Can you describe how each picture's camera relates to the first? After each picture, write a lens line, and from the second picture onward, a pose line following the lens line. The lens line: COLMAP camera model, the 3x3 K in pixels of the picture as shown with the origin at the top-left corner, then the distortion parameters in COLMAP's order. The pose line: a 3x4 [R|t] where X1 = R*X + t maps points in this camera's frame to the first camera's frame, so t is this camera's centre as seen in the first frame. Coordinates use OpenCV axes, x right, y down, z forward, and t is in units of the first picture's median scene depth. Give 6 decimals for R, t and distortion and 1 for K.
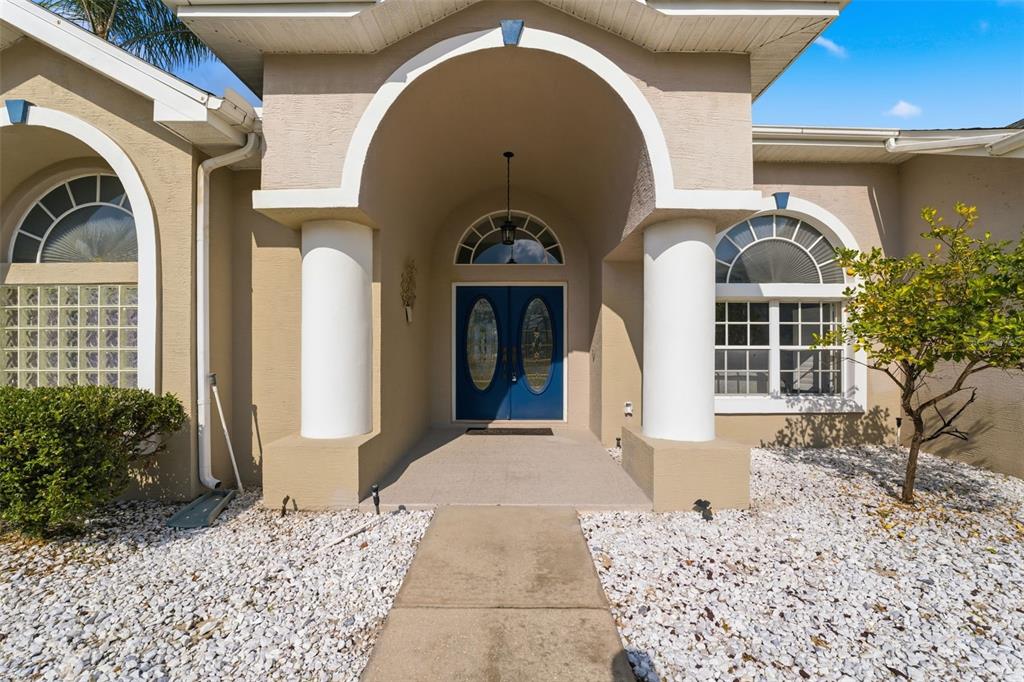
lens RADIAL K [[415.9, 0, 508.5], [0, 415.9, 344.6], [0, 0, 1]] dist [-0.021360, -0.000133]
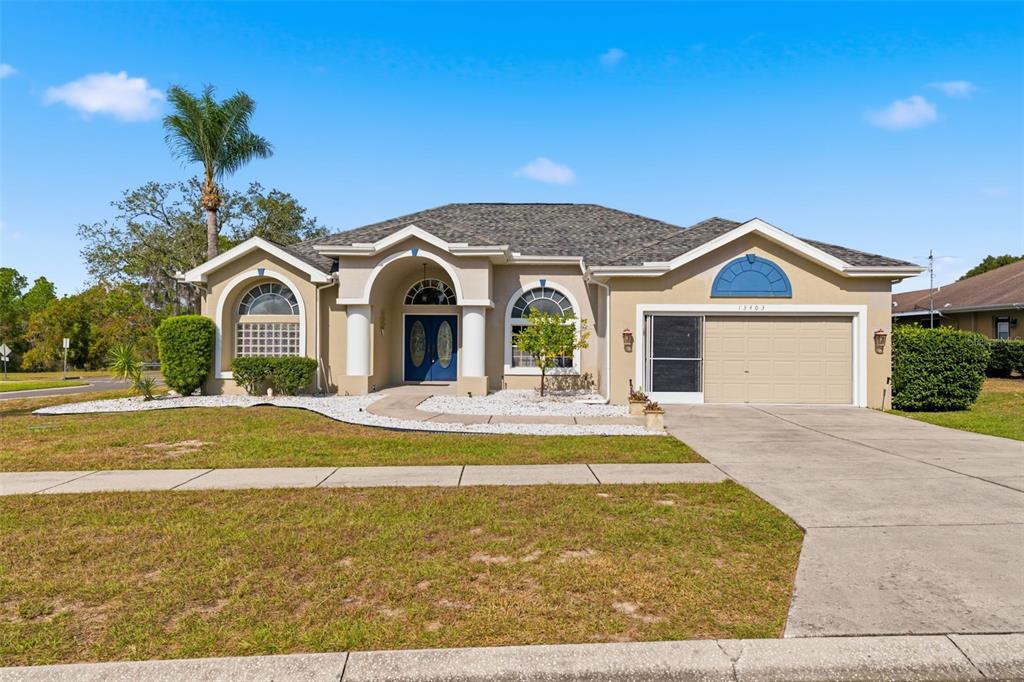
lens RADIAL K [[689.6, 0, 512.0], [0, 689.6, 341.0], [0, 0, 1]] dist [0.024442, 0.001051]
pose [[0.999532, 0.004886, -0.030192, 0.701840], [-0.004613, 0.999948, 0.009110, -0.066767], [0.030235, -0.008967, 0.999503, -3.305501]]
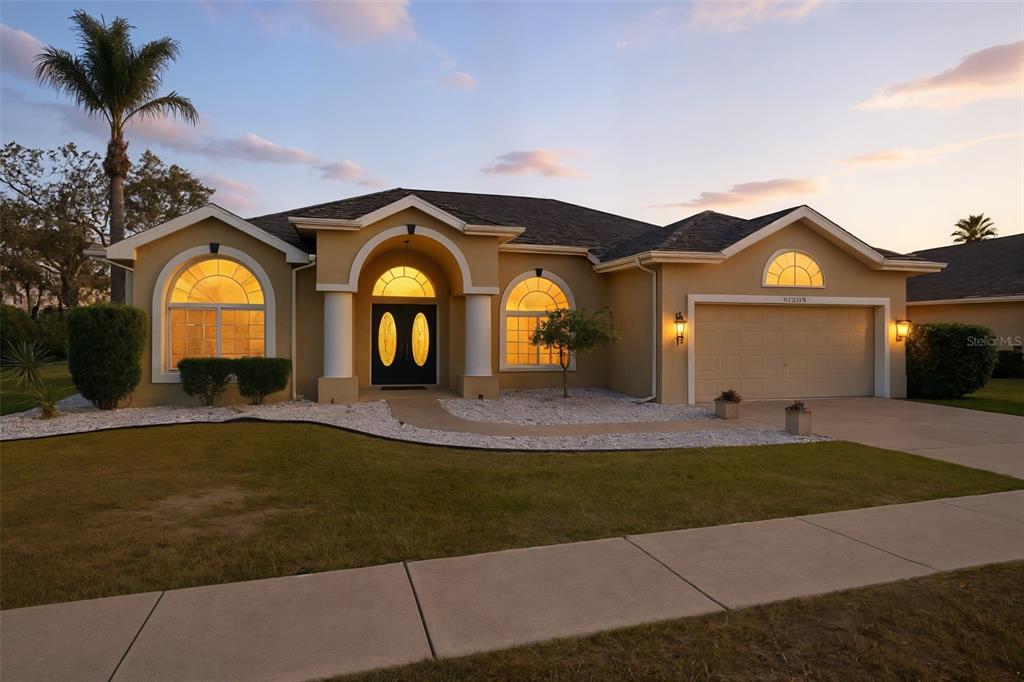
lens RADIAL K [[585.8, 0, 512.0], [0, 585.8, 341.0], [0, 0, 1]] dist [0.018295, -0.000245]
pose [[0.971329, -0.001163, 0.237735, -0.214672], [-0.001621, 0.999932, 0.011514, -0.031504], [-0.237732, -0.011569, 0.971262, -2.264541]]
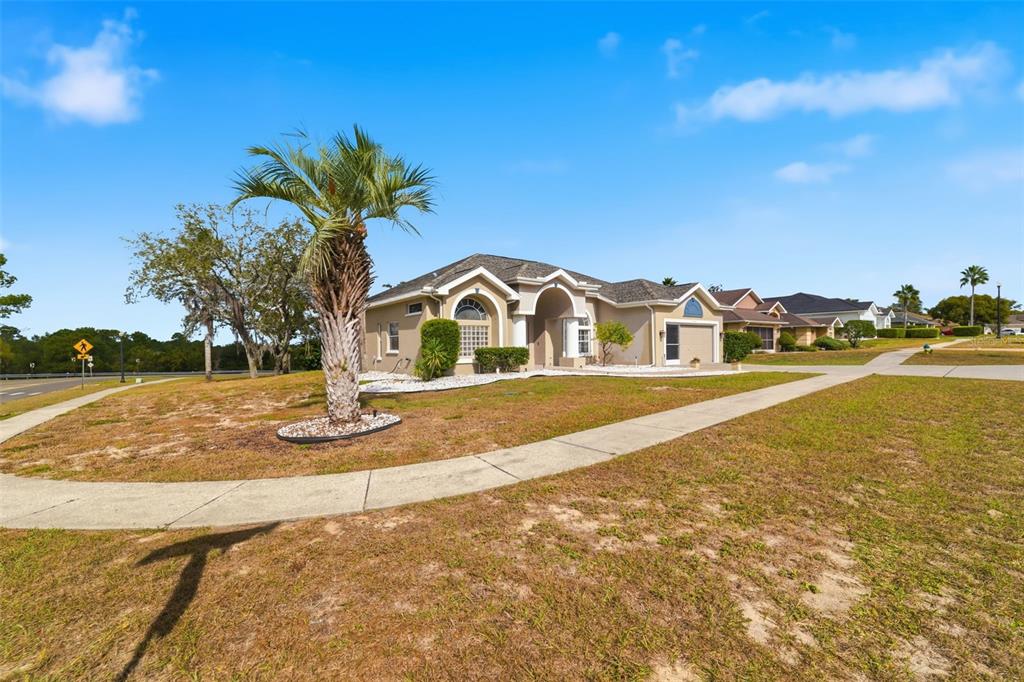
lens RADIAL K [[422.3, 0, 510.6], [0, 422.3, 345.9], [0, 0, 1]] dist [-0.023408, -0.000353]
pose [[0.806026, -0.009559, 0.591803, -2.854760], [0.006376, 0.999952, 0.007468, 0.025977], [-0.591846, -0.002246, 0.806048, -2.399639]]
